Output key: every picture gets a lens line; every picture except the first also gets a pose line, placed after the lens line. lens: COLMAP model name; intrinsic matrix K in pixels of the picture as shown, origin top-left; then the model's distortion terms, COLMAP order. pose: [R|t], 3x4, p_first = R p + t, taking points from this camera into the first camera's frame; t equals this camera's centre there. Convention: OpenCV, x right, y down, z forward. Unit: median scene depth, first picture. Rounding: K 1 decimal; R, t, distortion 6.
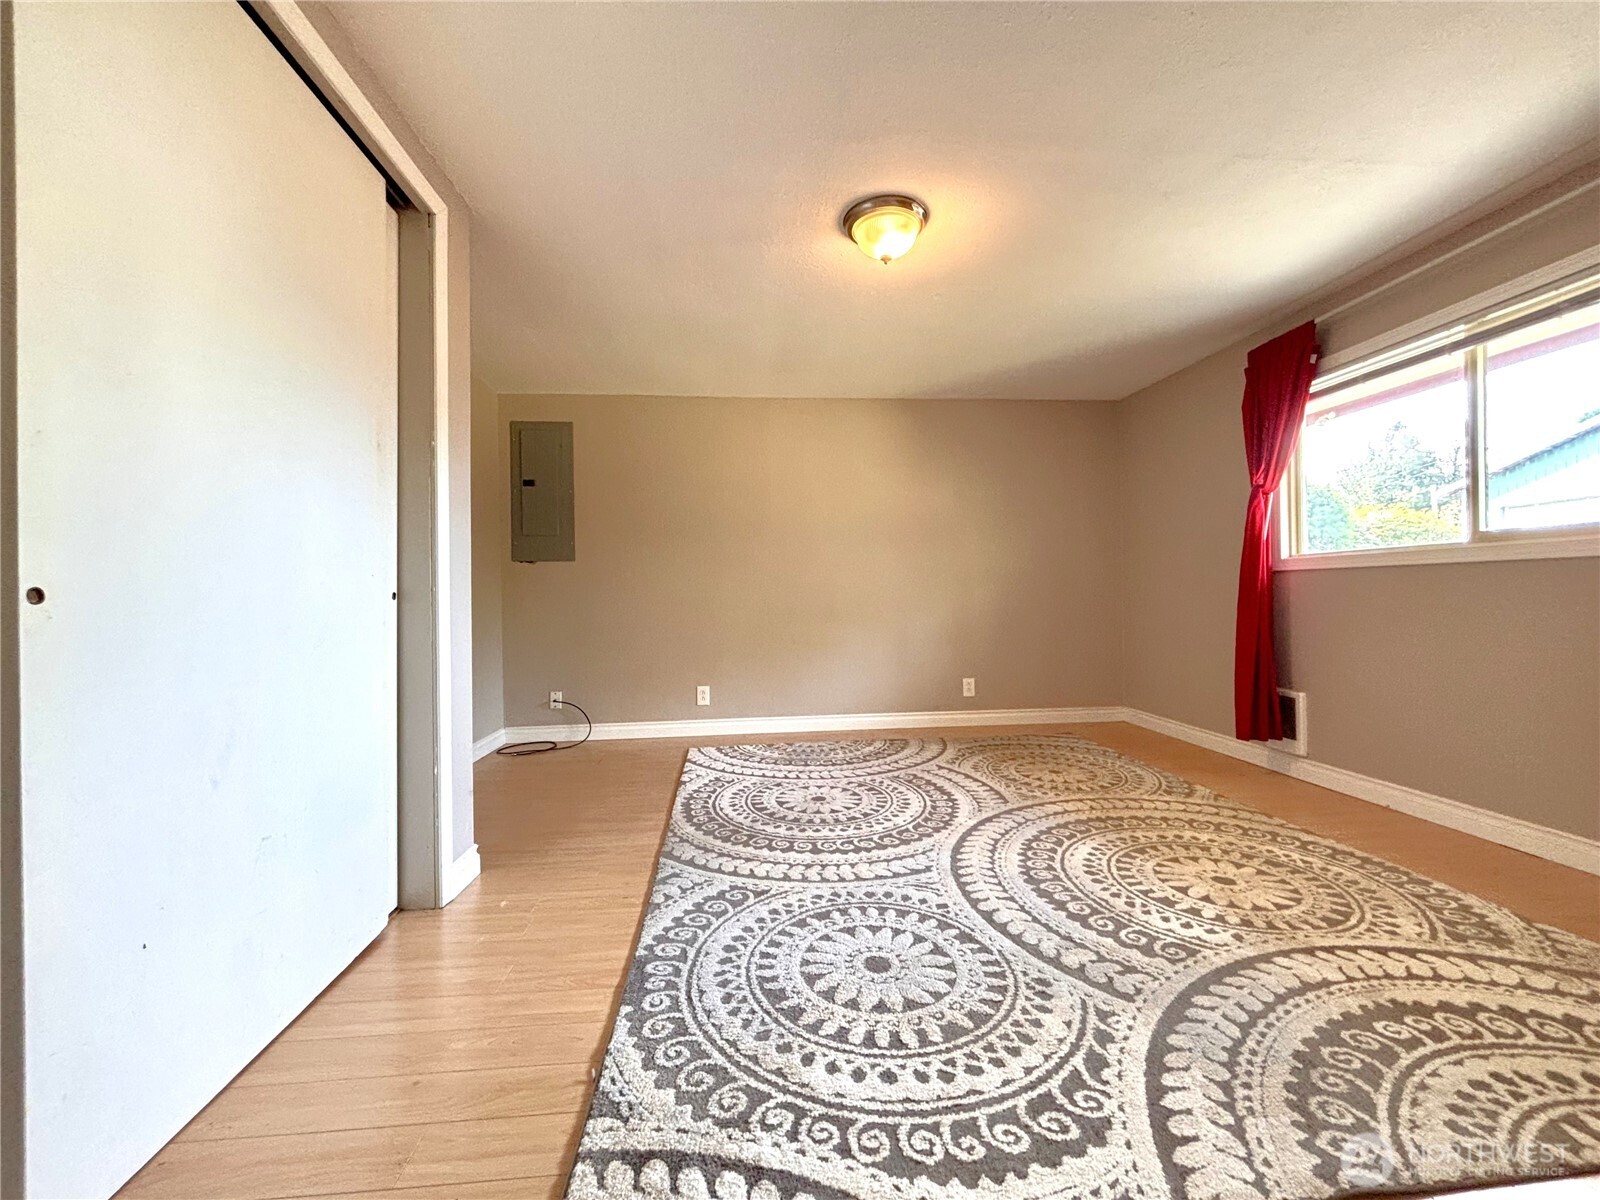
lens RADIAL K [[655.9, 0, 802.8], [0, 655.9, 595.2], [0, 0, 1]] dist [0.017910, 0.000618]
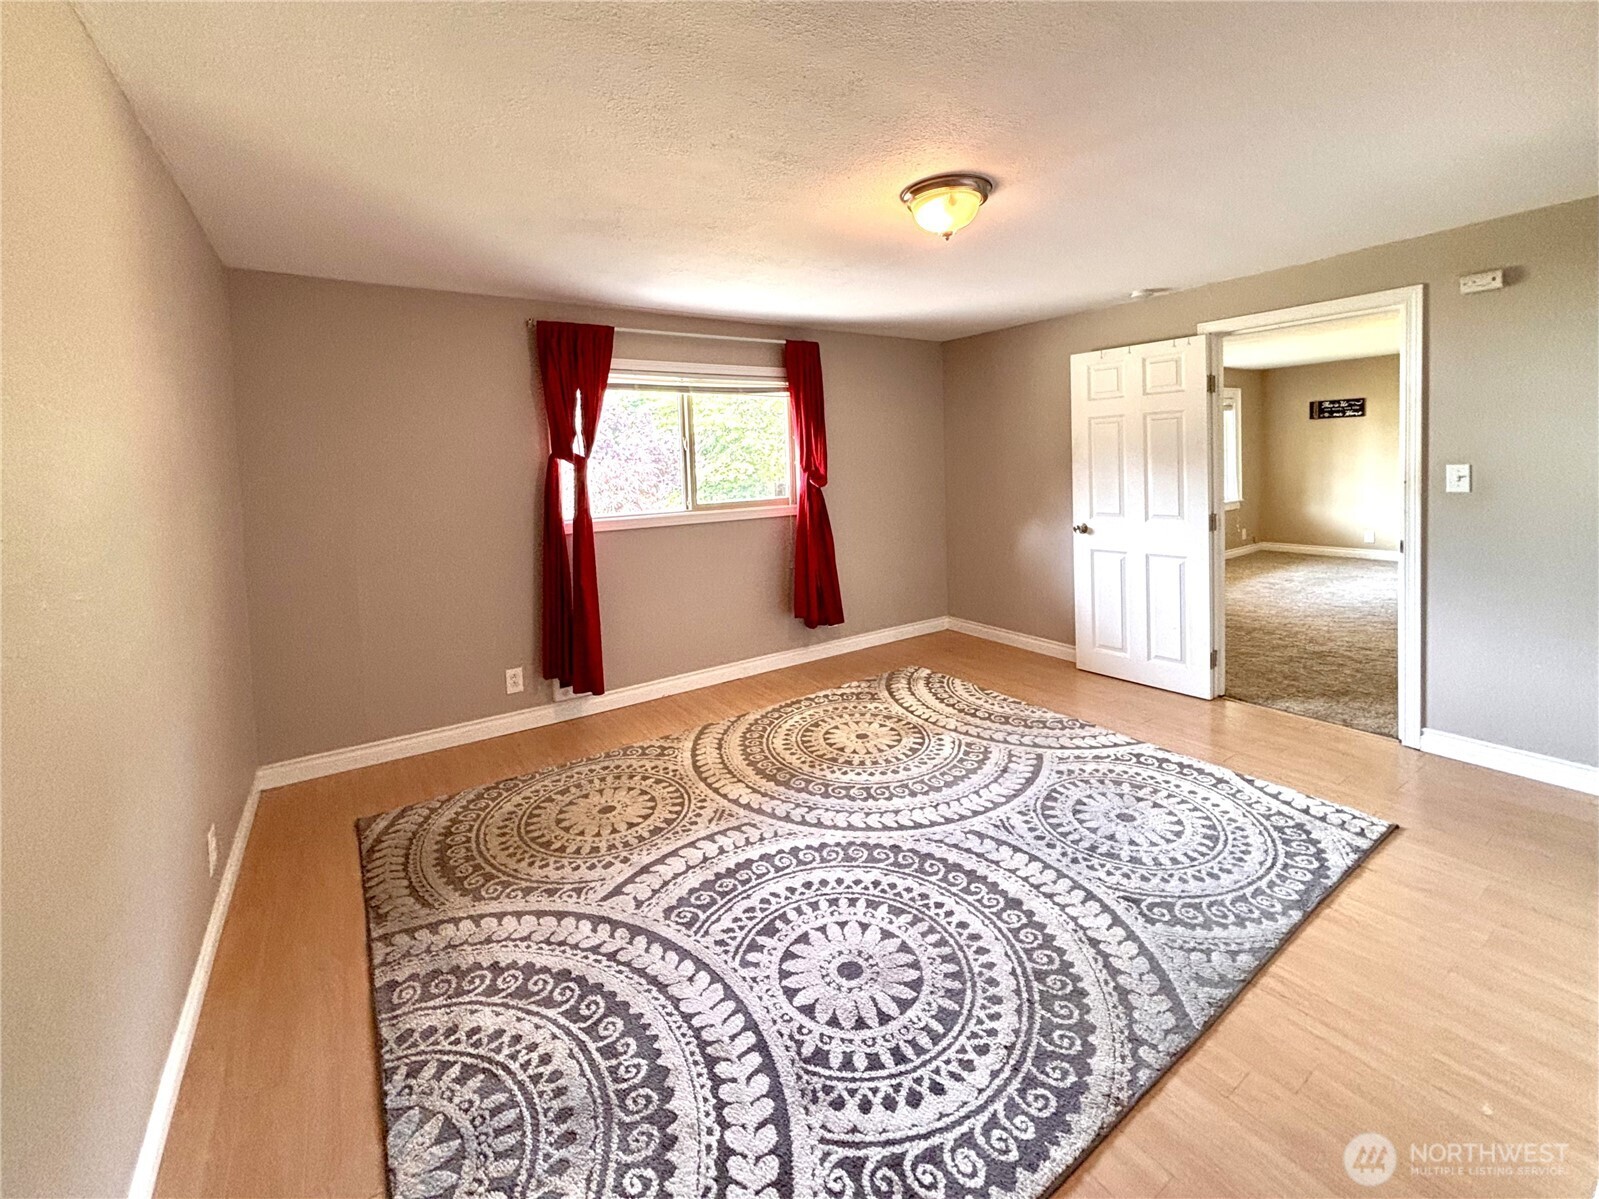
lens RADIAL K [[655.4, 0, 805.1], [0, 655.4, 604.8], [0, 0, 1]] dist [0.017910, 0.000618]
pose [[-0.483292, -0.171915, 0.858414, -0.540098], [0.027113, 0.977120, 0.210953, -0.195680], [-0.875039, 0.125227, -0.467573, 1.632737]]
